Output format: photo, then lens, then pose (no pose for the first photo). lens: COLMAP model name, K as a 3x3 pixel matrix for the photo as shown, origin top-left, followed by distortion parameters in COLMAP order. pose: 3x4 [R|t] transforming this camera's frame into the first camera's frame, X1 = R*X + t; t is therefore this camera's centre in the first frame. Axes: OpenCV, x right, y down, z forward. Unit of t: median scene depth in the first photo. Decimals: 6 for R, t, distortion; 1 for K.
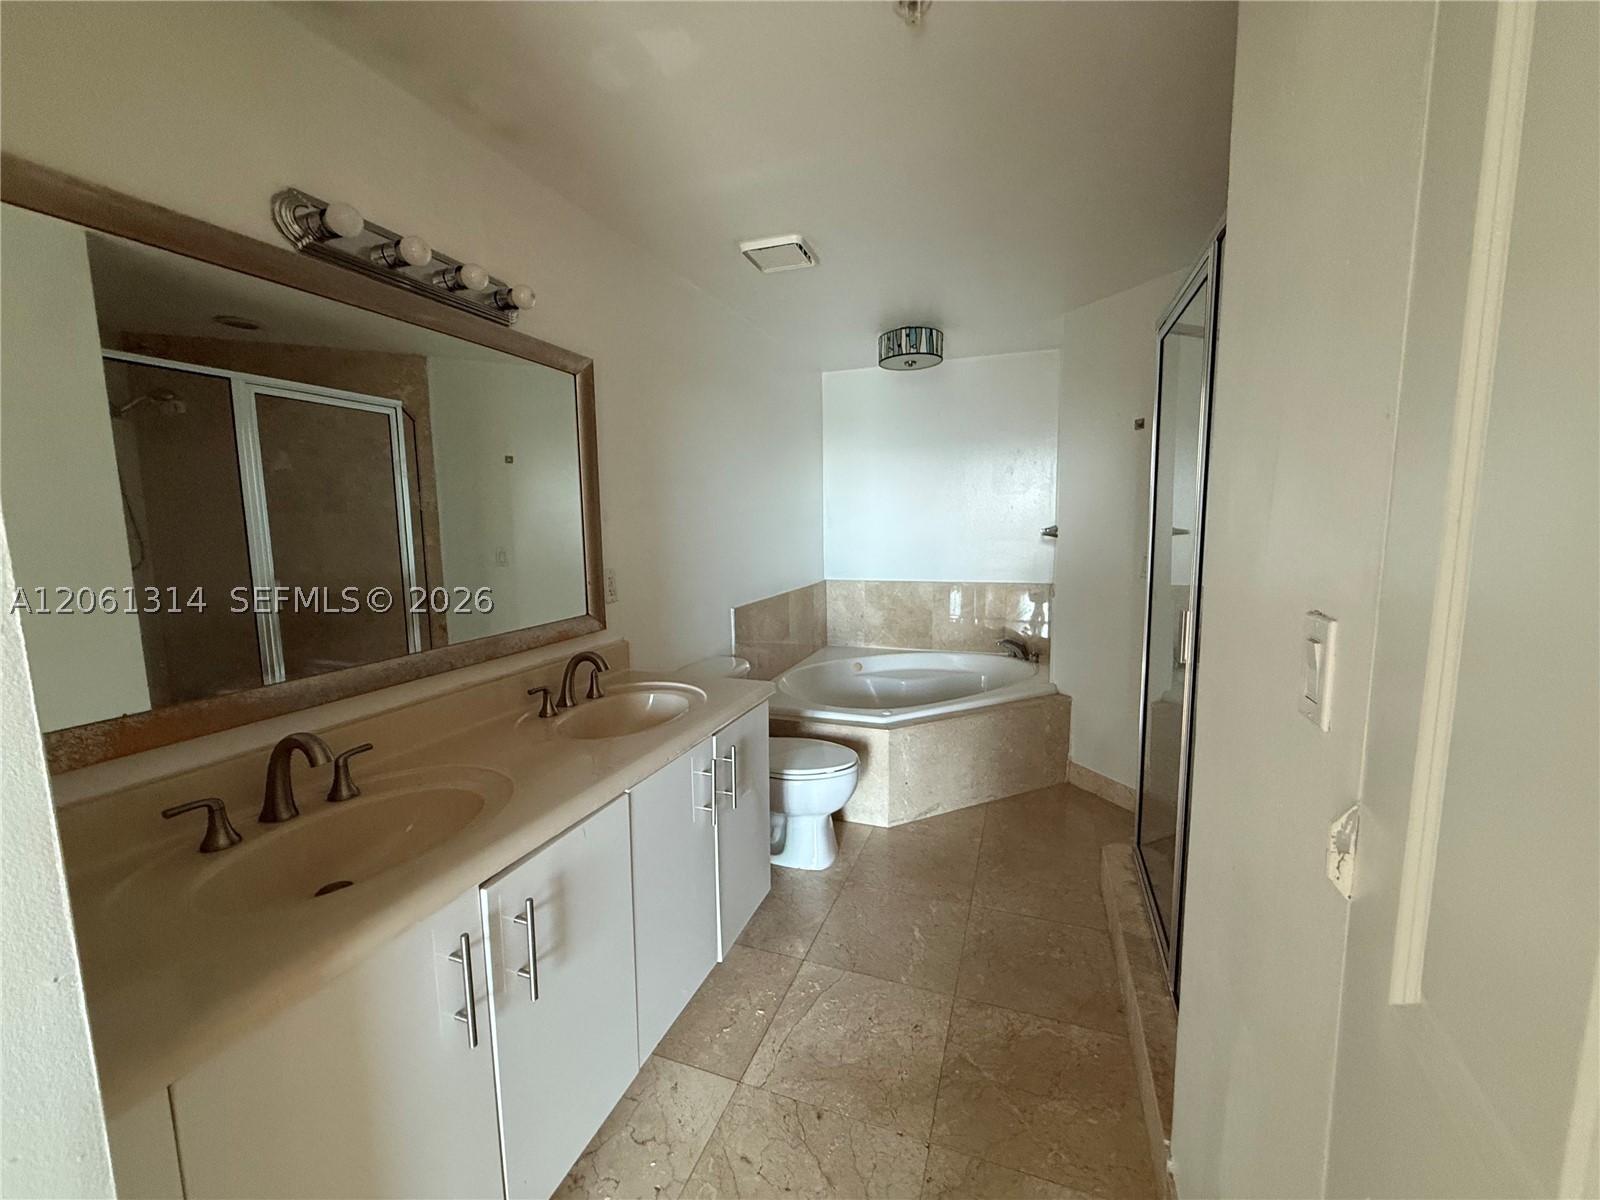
lens RADIAL K [[640.3, 0, 800.0], [0, 640.3, 600.0], [0, 0, 1]] dist [0.002256, 0.000409]
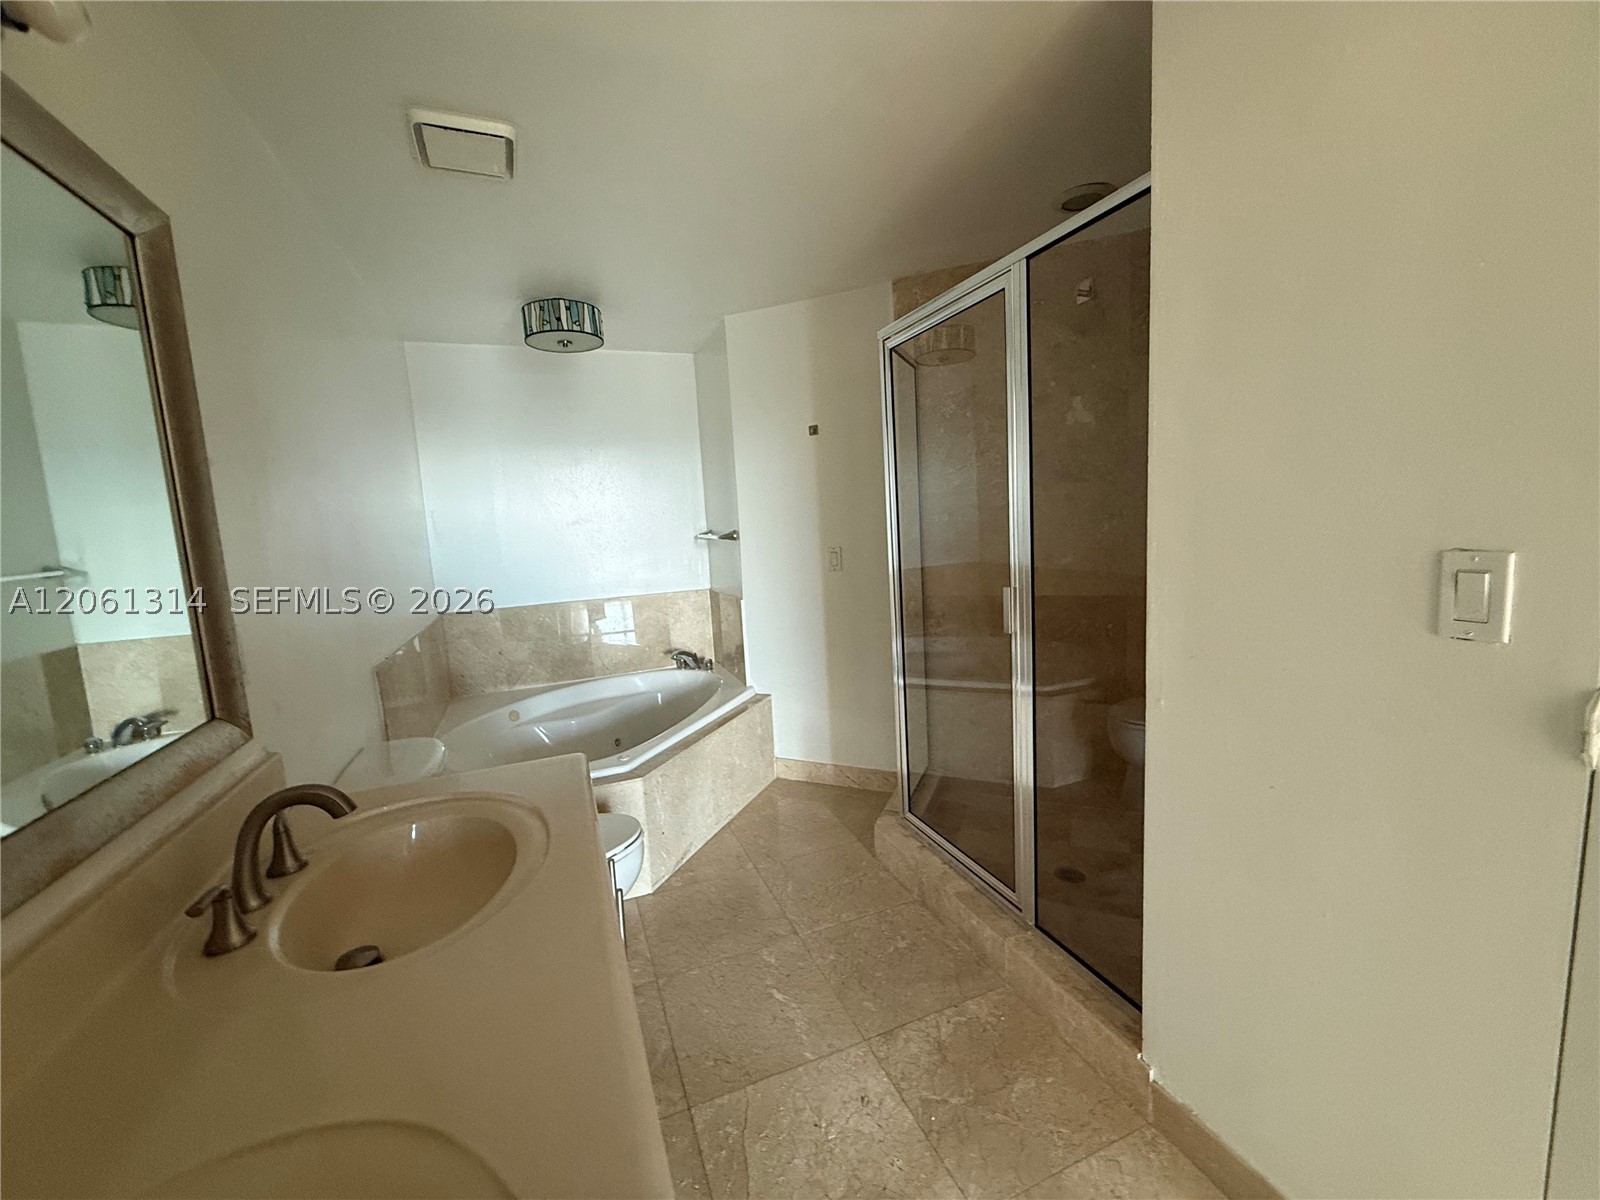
lens RADIAL K [[640.3, 0, 800.0], [0, 640.3, 600.0], [0, 0, 1]] dist [0.002256, 0.000409]
pose [[0.741948, -0.110005, 0.661371, -0.202761], [0.126724, 0.991676, 0.022781, -0.015507], [-0.658372, 0.066910, 0.749712, 0.196936]]
